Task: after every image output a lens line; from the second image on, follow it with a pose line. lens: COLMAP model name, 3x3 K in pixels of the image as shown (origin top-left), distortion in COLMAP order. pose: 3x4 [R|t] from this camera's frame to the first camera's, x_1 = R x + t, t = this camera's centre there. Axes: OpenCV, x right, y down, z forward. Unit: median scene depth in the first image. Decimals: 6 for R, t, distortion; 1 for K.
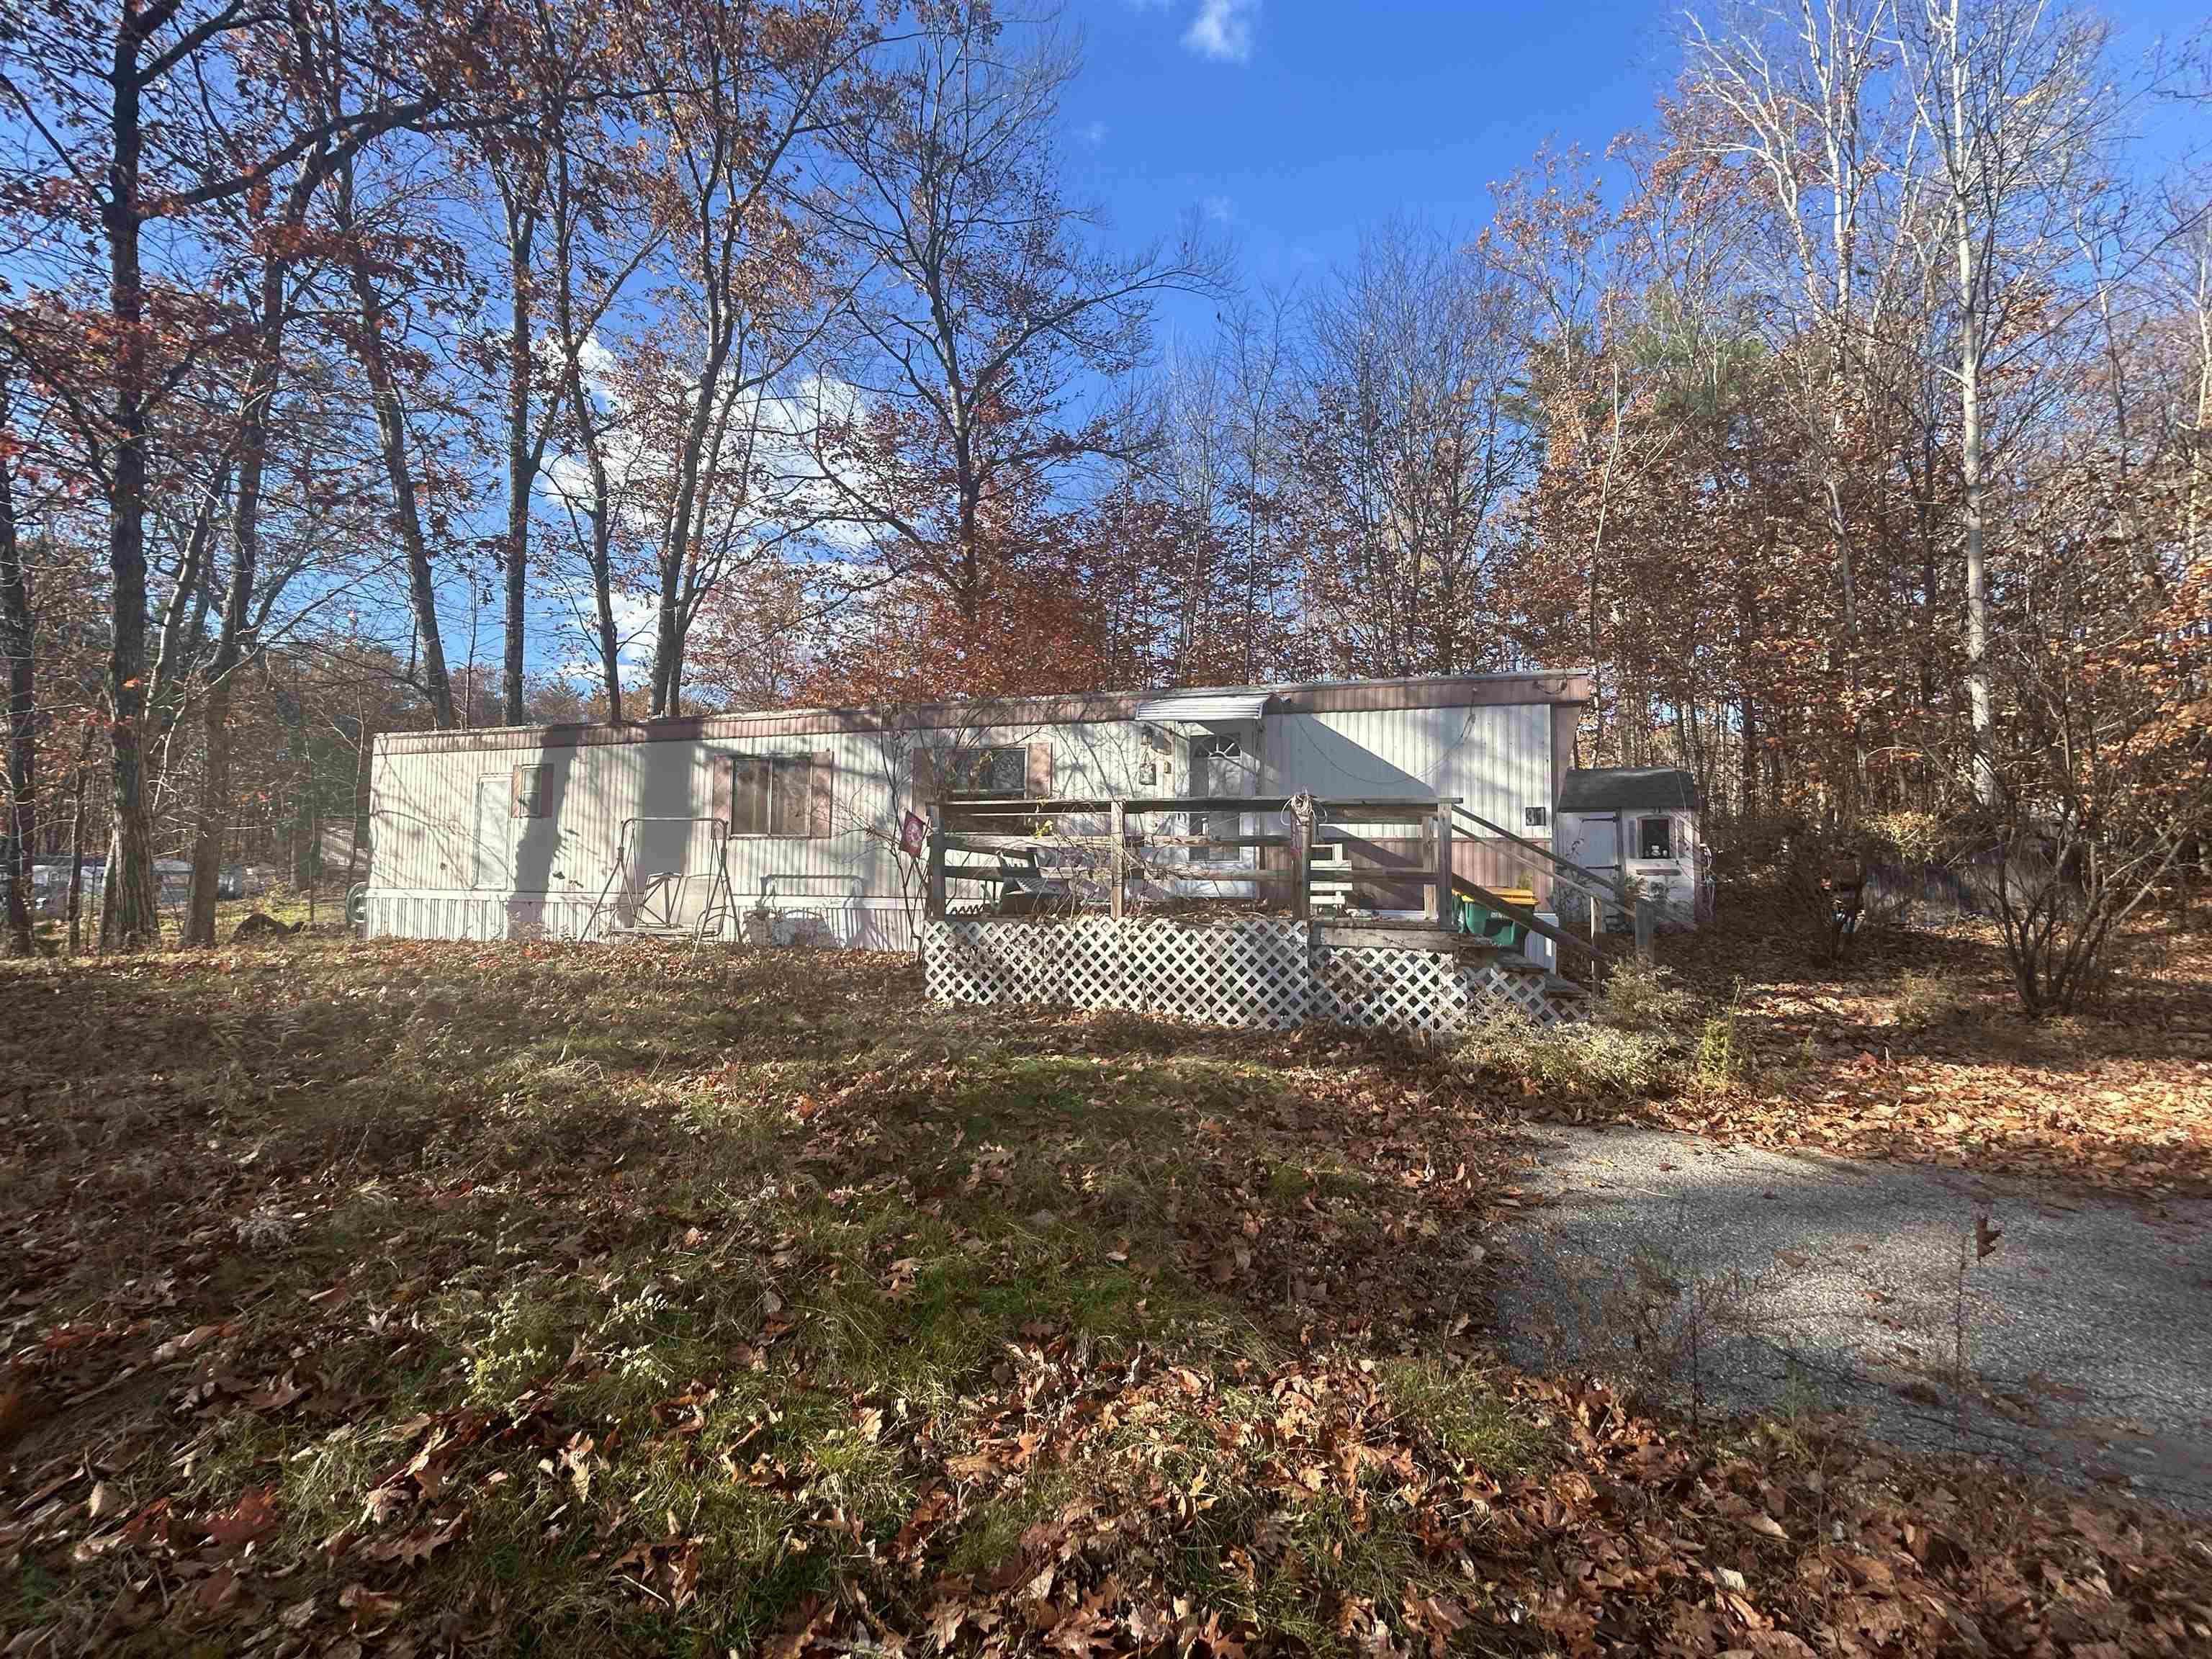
lens RADIAL K [[890.2, 0, 1106.4], [0, 890.2, 829.1], [0, 0, 1]] dist [0.002129, -0.000398]
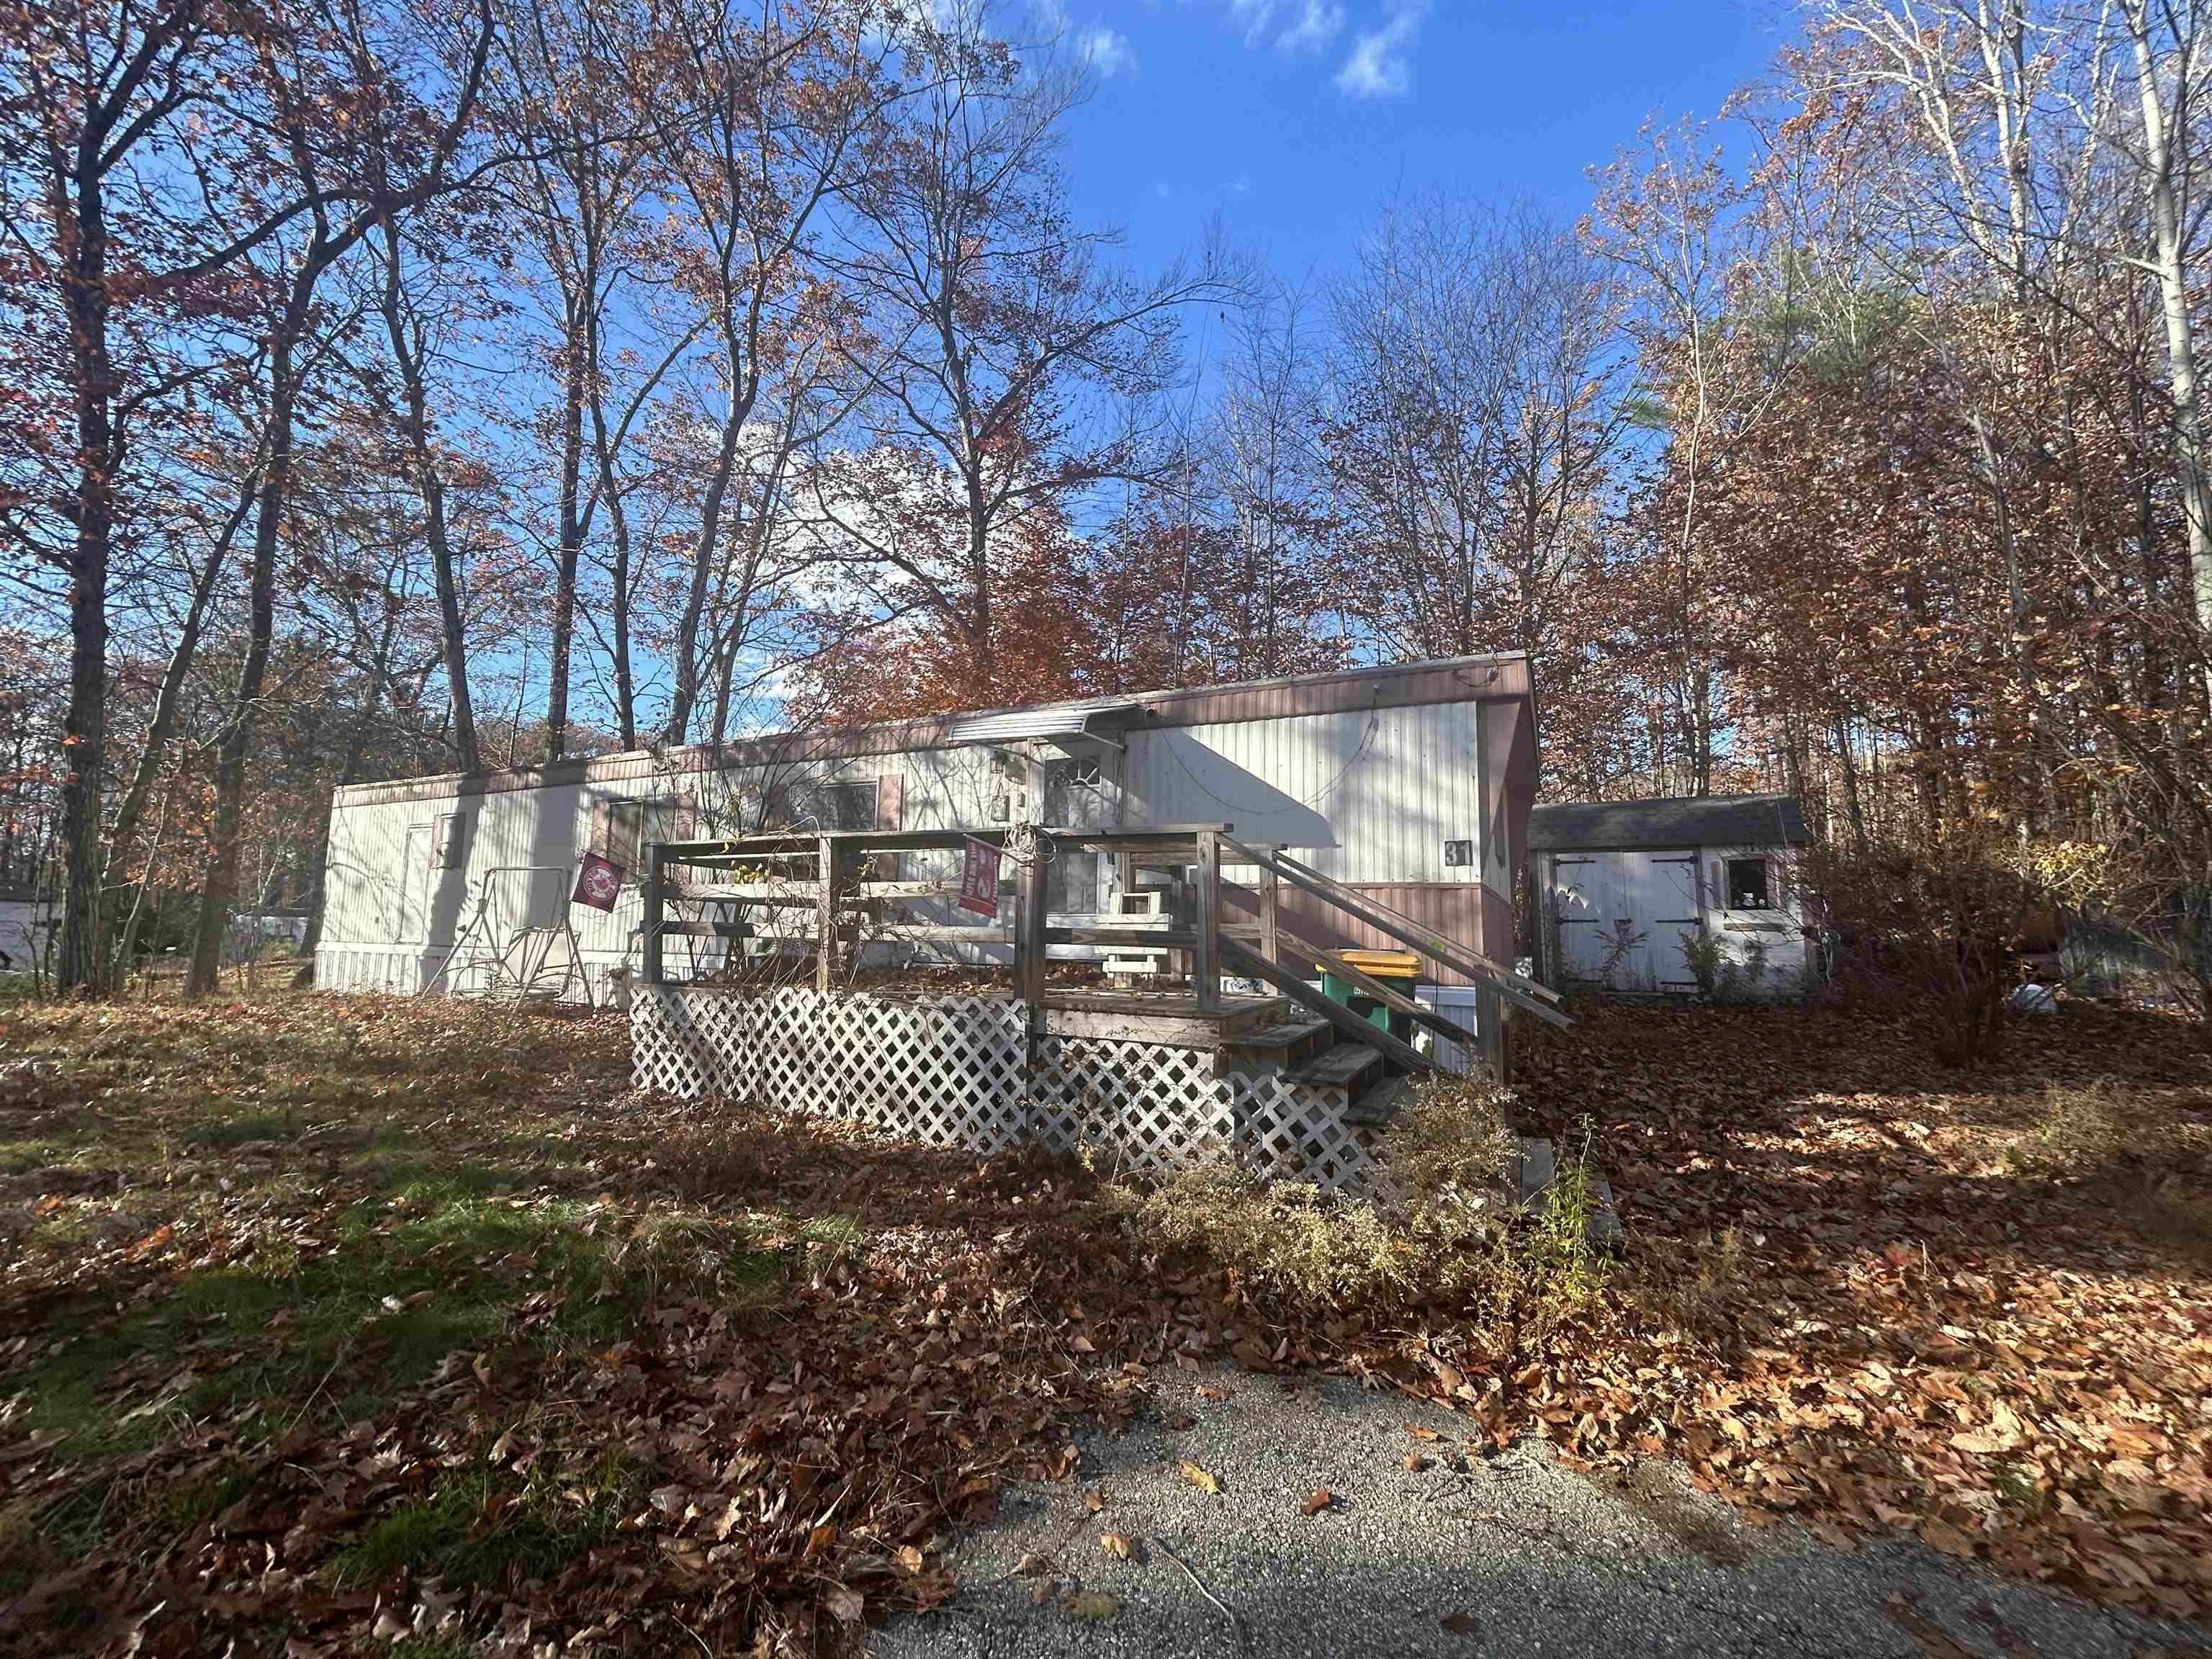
lens RADIAL K [[890.2, 0, 1111.3], [0, 890.2, 826.4], [0, 0, 1]] dist [0.002129, -0.000398]
pose [[0.987325, -0.016035, -0.157902, 0.279427], [0.006618, 0.998177, -0.059989, 0.005281], [0.158576, 0.058184, 0.985631, 0.205245]]
